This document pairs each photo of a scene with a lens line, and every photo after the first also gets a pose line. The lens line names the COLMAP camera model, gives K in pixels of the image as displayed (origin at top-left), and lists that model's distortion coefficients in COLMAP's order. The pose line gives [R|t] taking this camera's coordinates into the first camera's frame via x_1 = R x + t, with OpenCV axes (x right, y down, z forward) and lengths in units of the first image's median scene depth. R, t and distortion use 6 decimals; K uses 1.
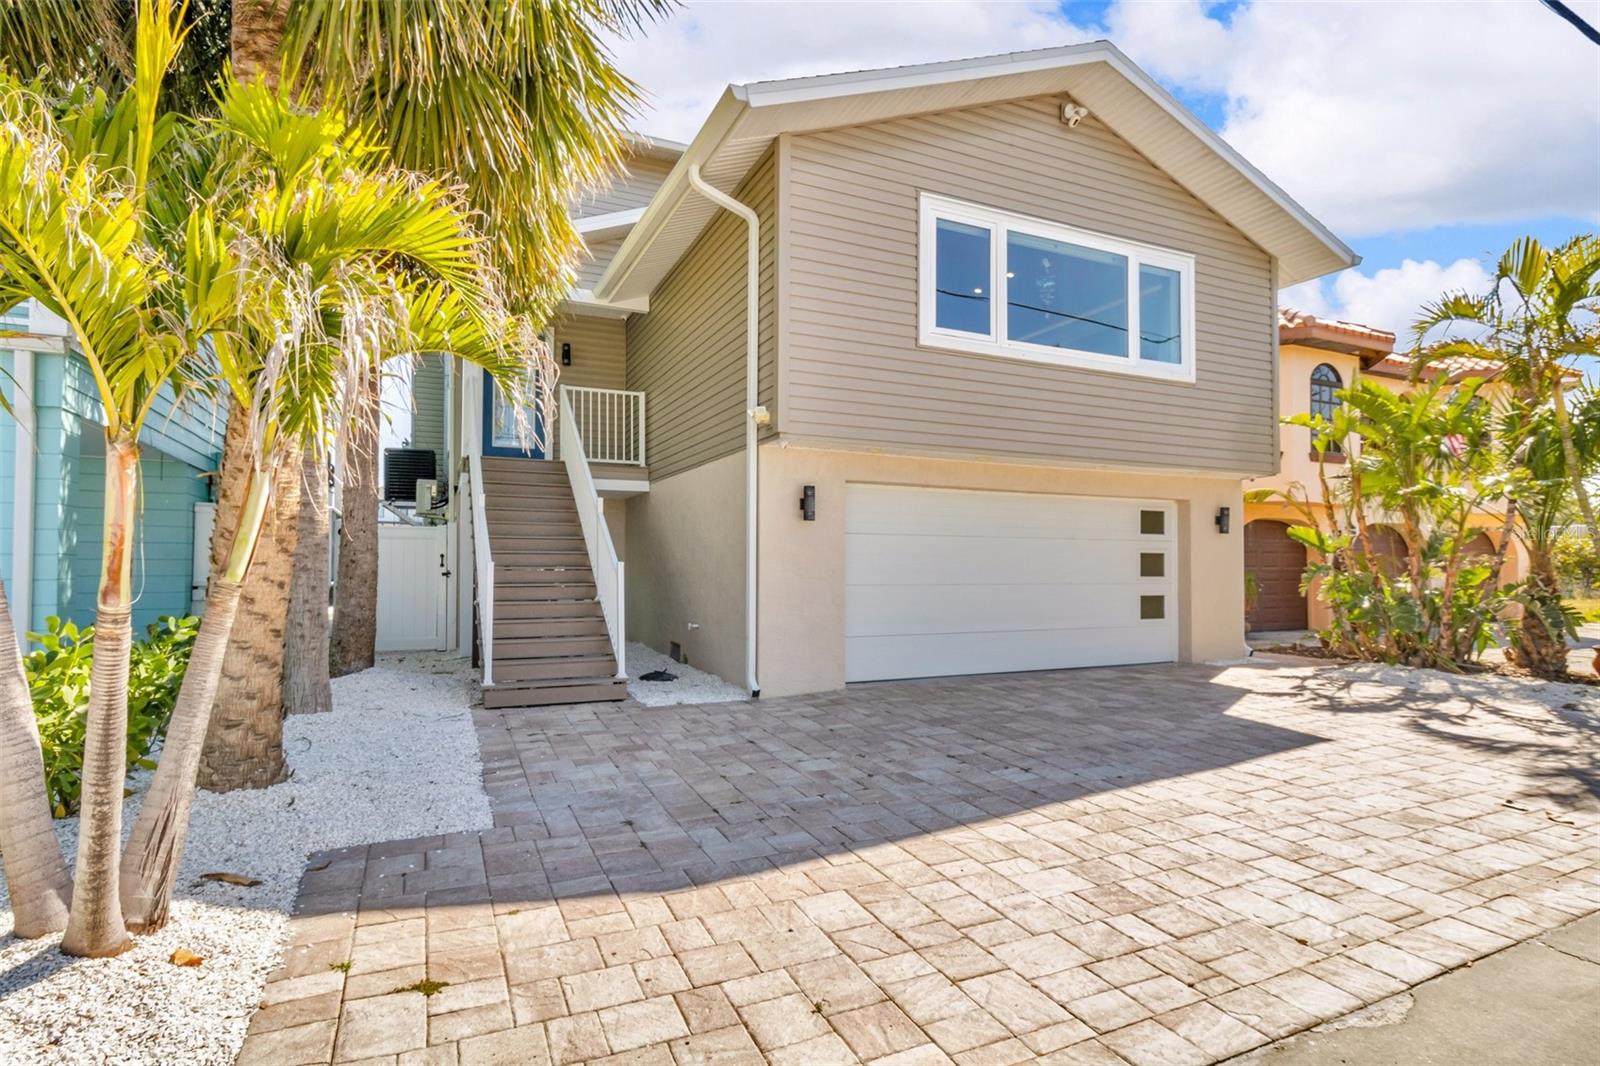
lens RADIAL K [[836.1, 0, 816.7], [0, 836.1, 551.7], [0, 0, 1]] dist [0.003031, 0.000699]
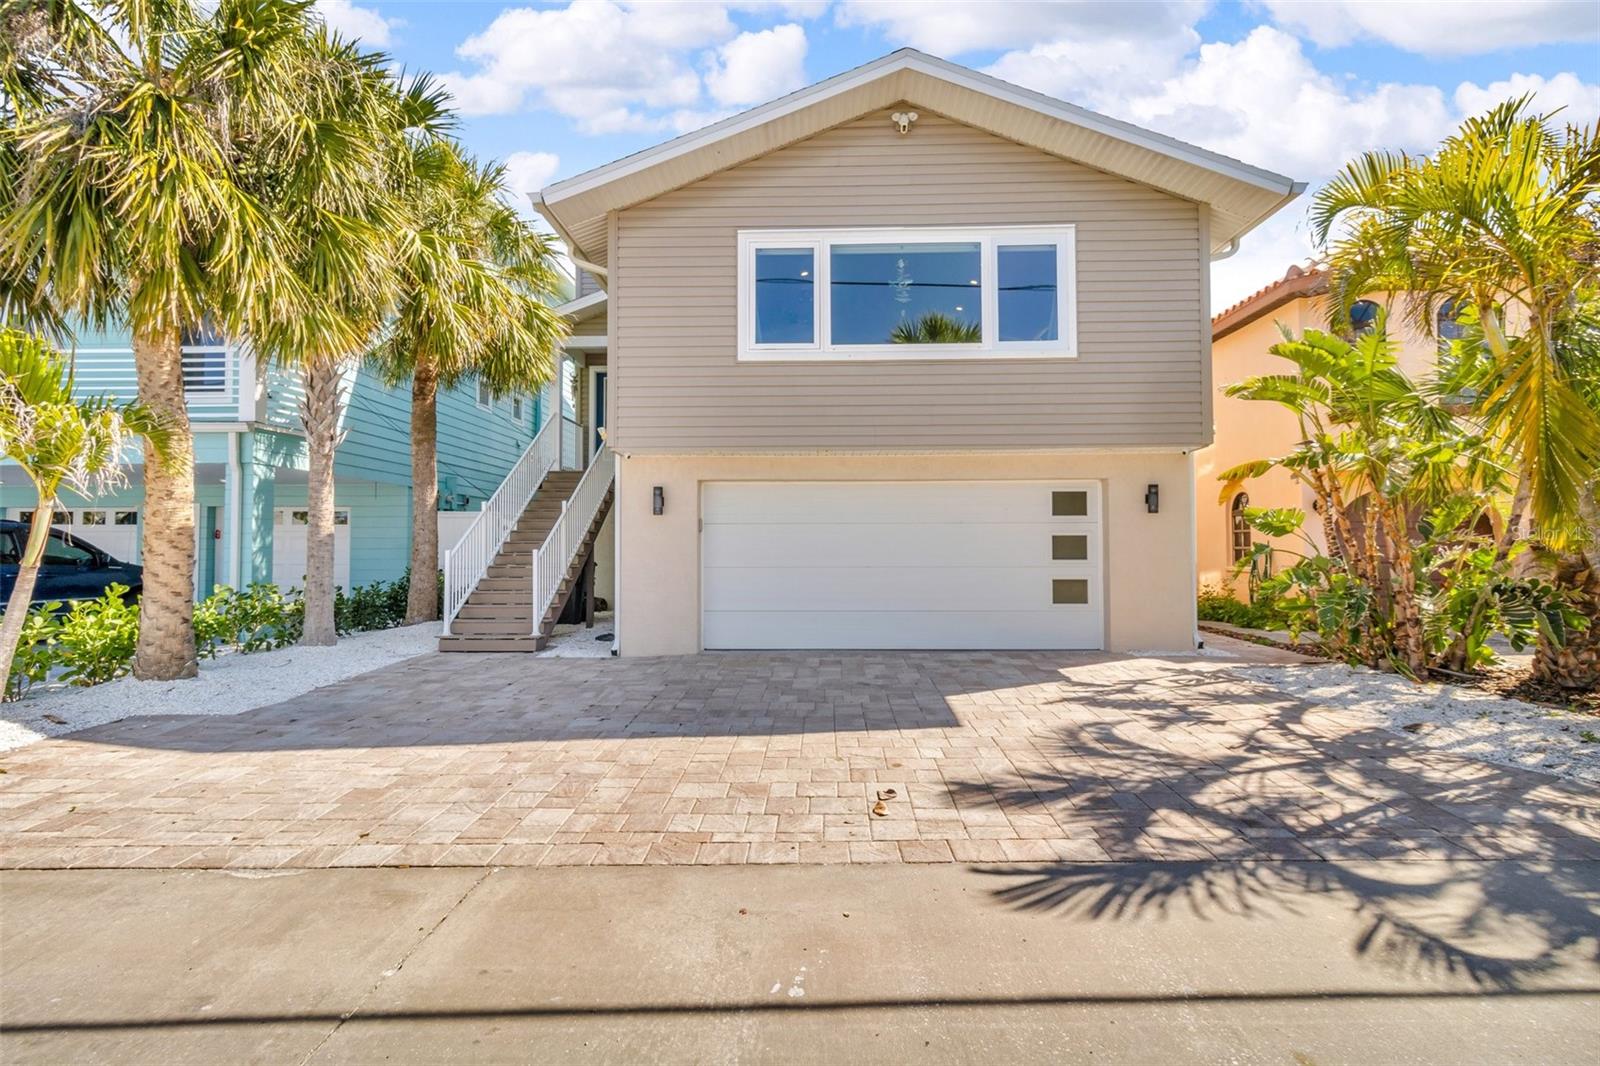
lens RADIAL K [[765.1, 0, 805.2], [0, 765.1, 529.8], [0, 0, 1]] dist [-0.000399, 0.000068]
pose [[0.886354, -0.016896, -0.462700, 0.614885], [0.014568, 0.999857, -0.008605, -0.002278], [0.462779, 0.000887, 0.886473, 0.088526]]
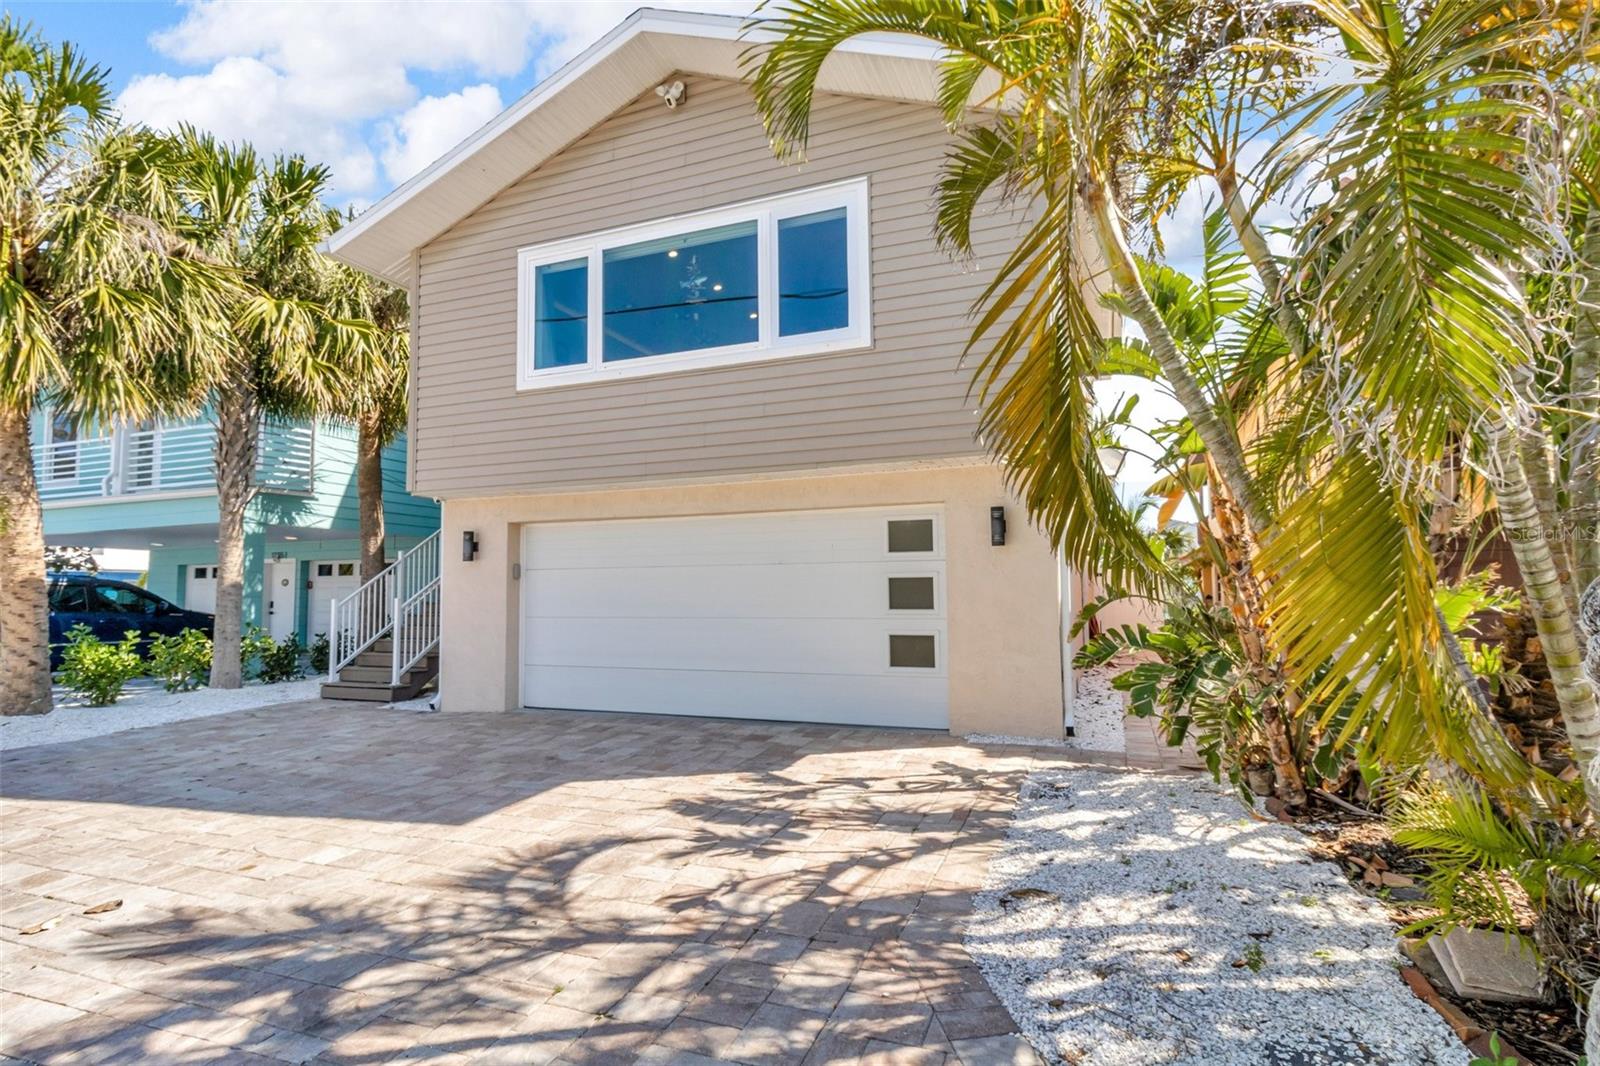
lens RADIAL K [[791.4, 0, 798.5], [0, 791.4, 547.8], [0, 0, 1]] dist [0.000470, -0.000243]
pose [[0.679426, -0.052014, -0.731899, 0.966165], [0.024515, 0.998537, -0.048206, 0.007256], [0.733335, 0.014810, 0.679706, 0.514986]]
